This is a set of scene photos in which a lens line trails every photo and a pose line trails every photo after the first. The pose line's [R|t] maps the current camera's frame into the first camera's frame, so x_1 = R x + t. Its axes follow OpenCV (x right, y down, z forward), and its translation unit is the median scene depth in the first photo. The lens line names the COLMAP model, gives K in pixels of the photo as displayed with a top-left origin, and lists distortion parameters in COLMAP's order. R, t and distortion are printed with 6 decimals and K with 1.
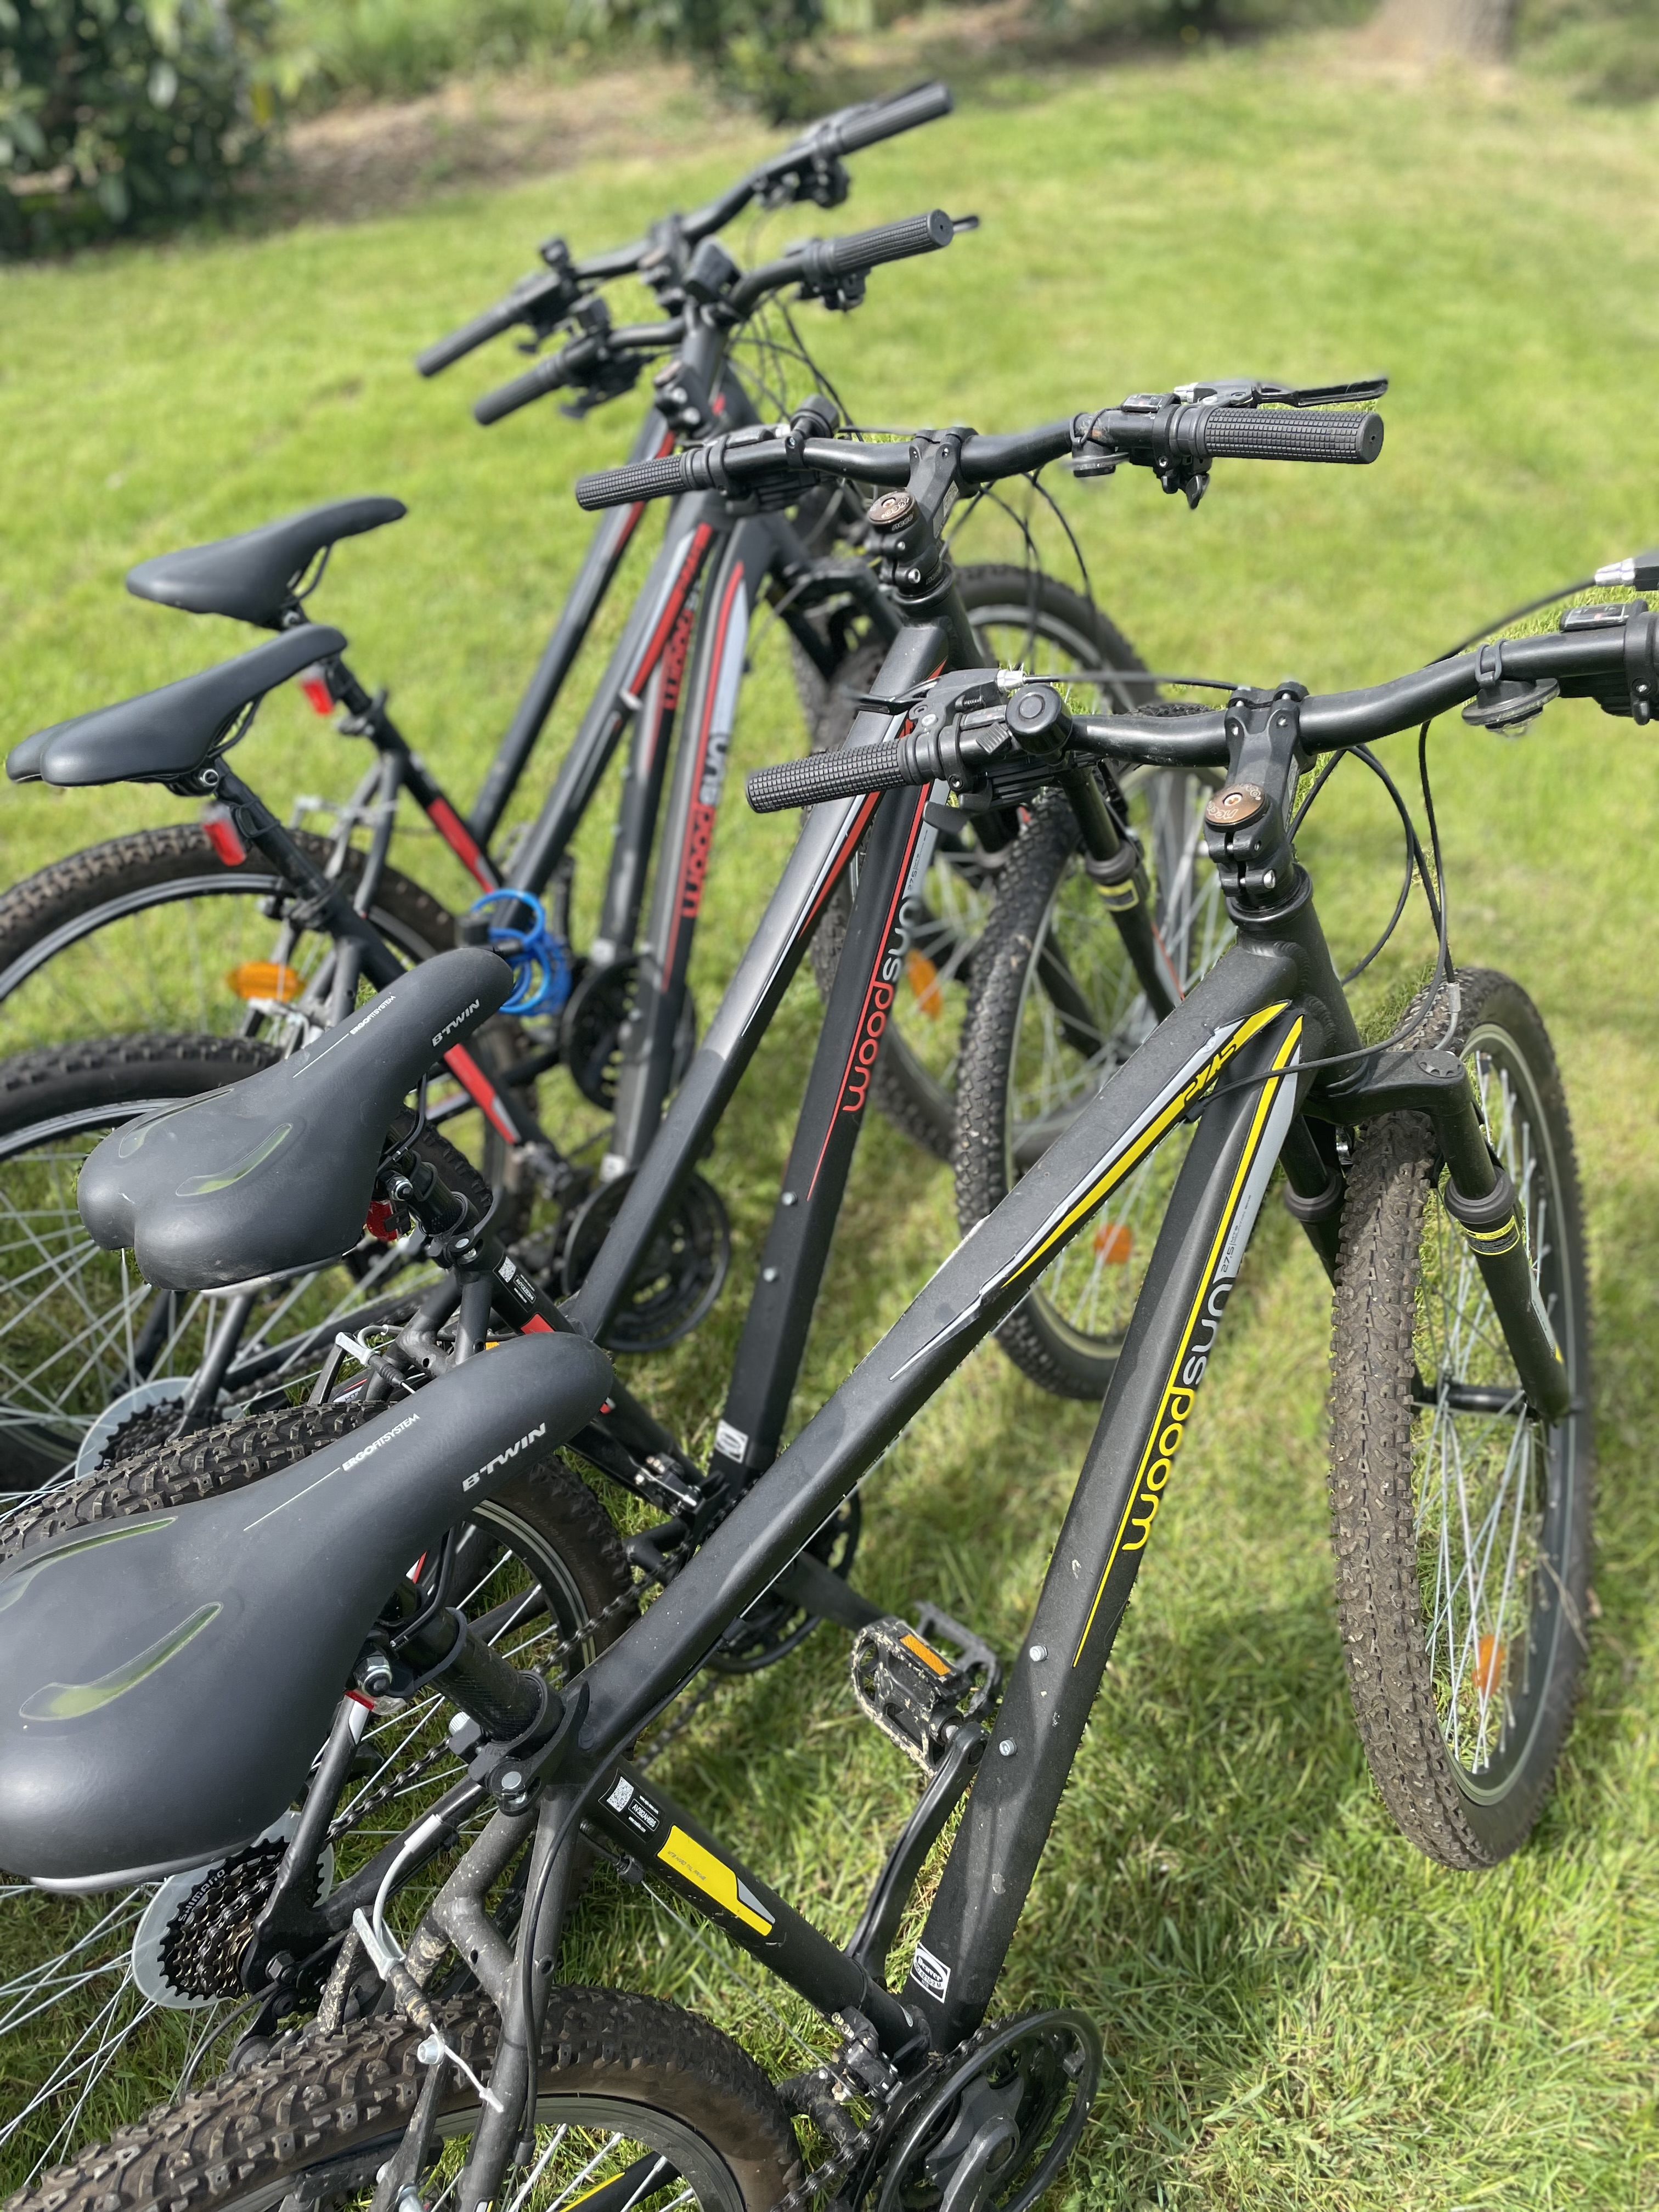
lens RADIAL K [[1696.7, 0, 829.5], [0, 1696.7, 1106.0], [0, 0, 1]] dist [0.095642, -0.136811]
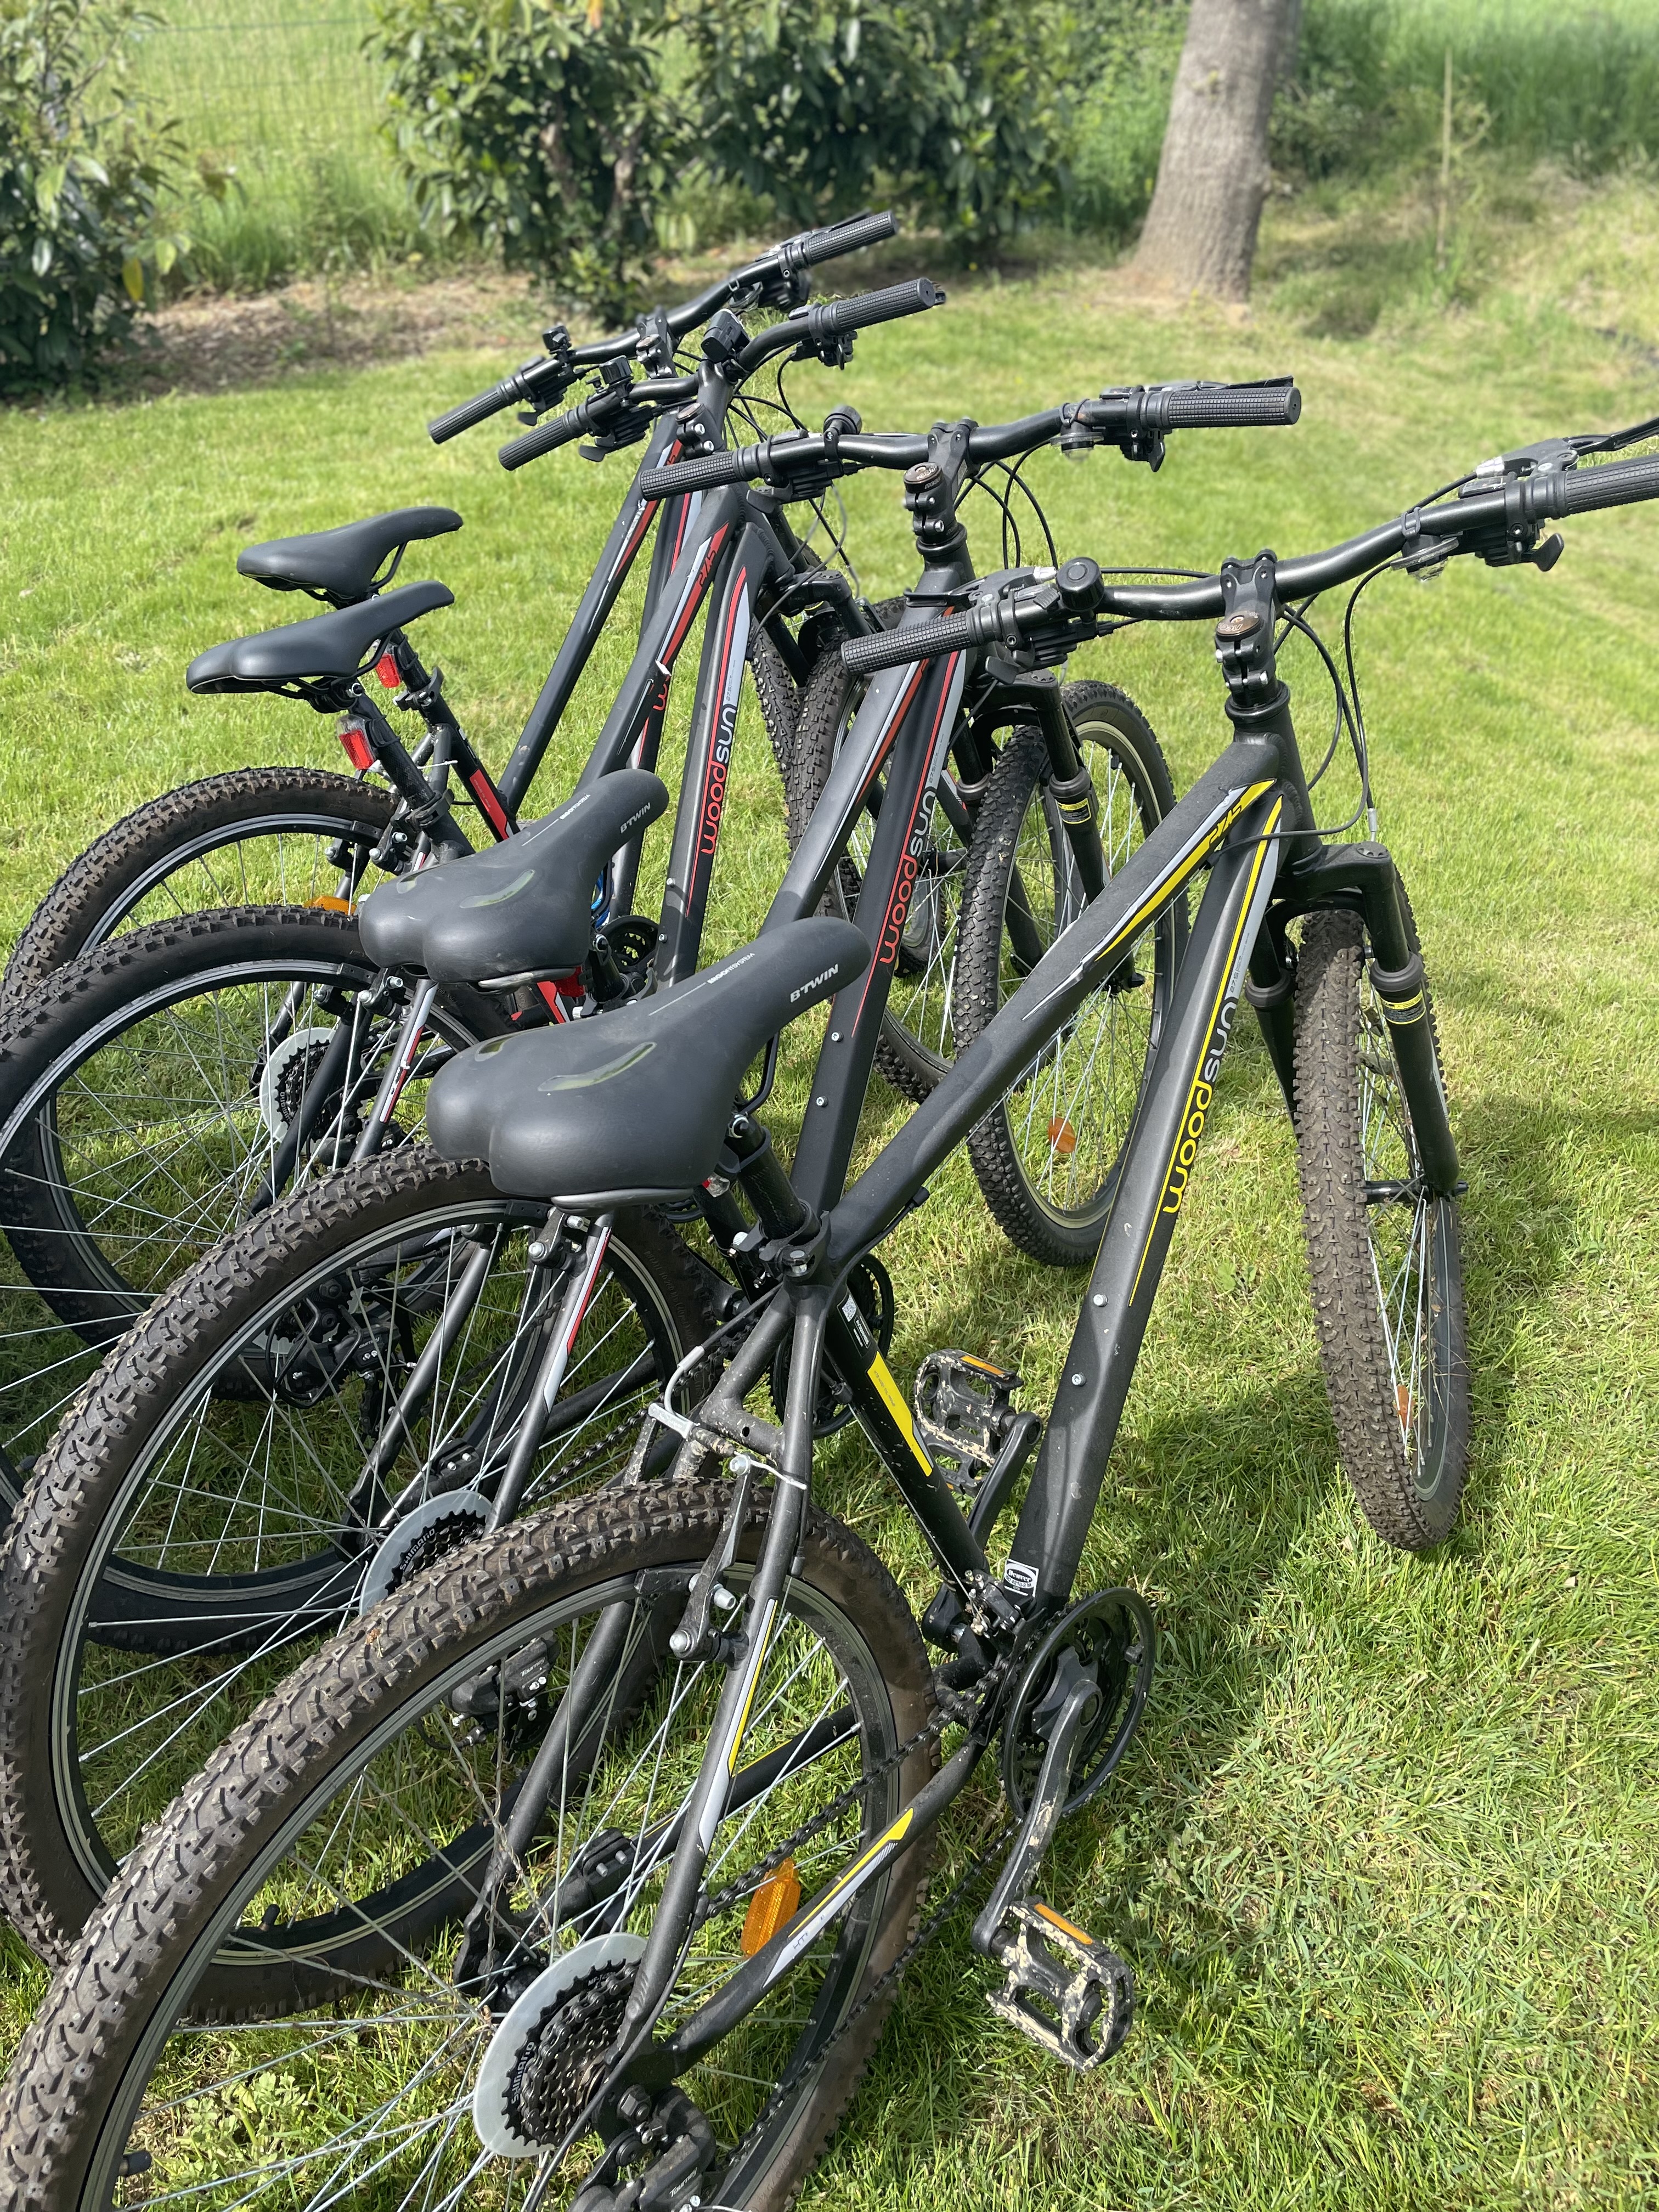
lens RADIAL K [[1685.8, 0, 820.5], [0, 1685.8, 1104.8], [0, 0, 1]] dist [0.106735, -0.134763]
pose [[0.992270, -0.016592, 0.122981, -0.202861], [0.030435, 0.993292, -0.111557, 0.261325], [-0.120305, 0.114438, 0.986119, -0.205320]]
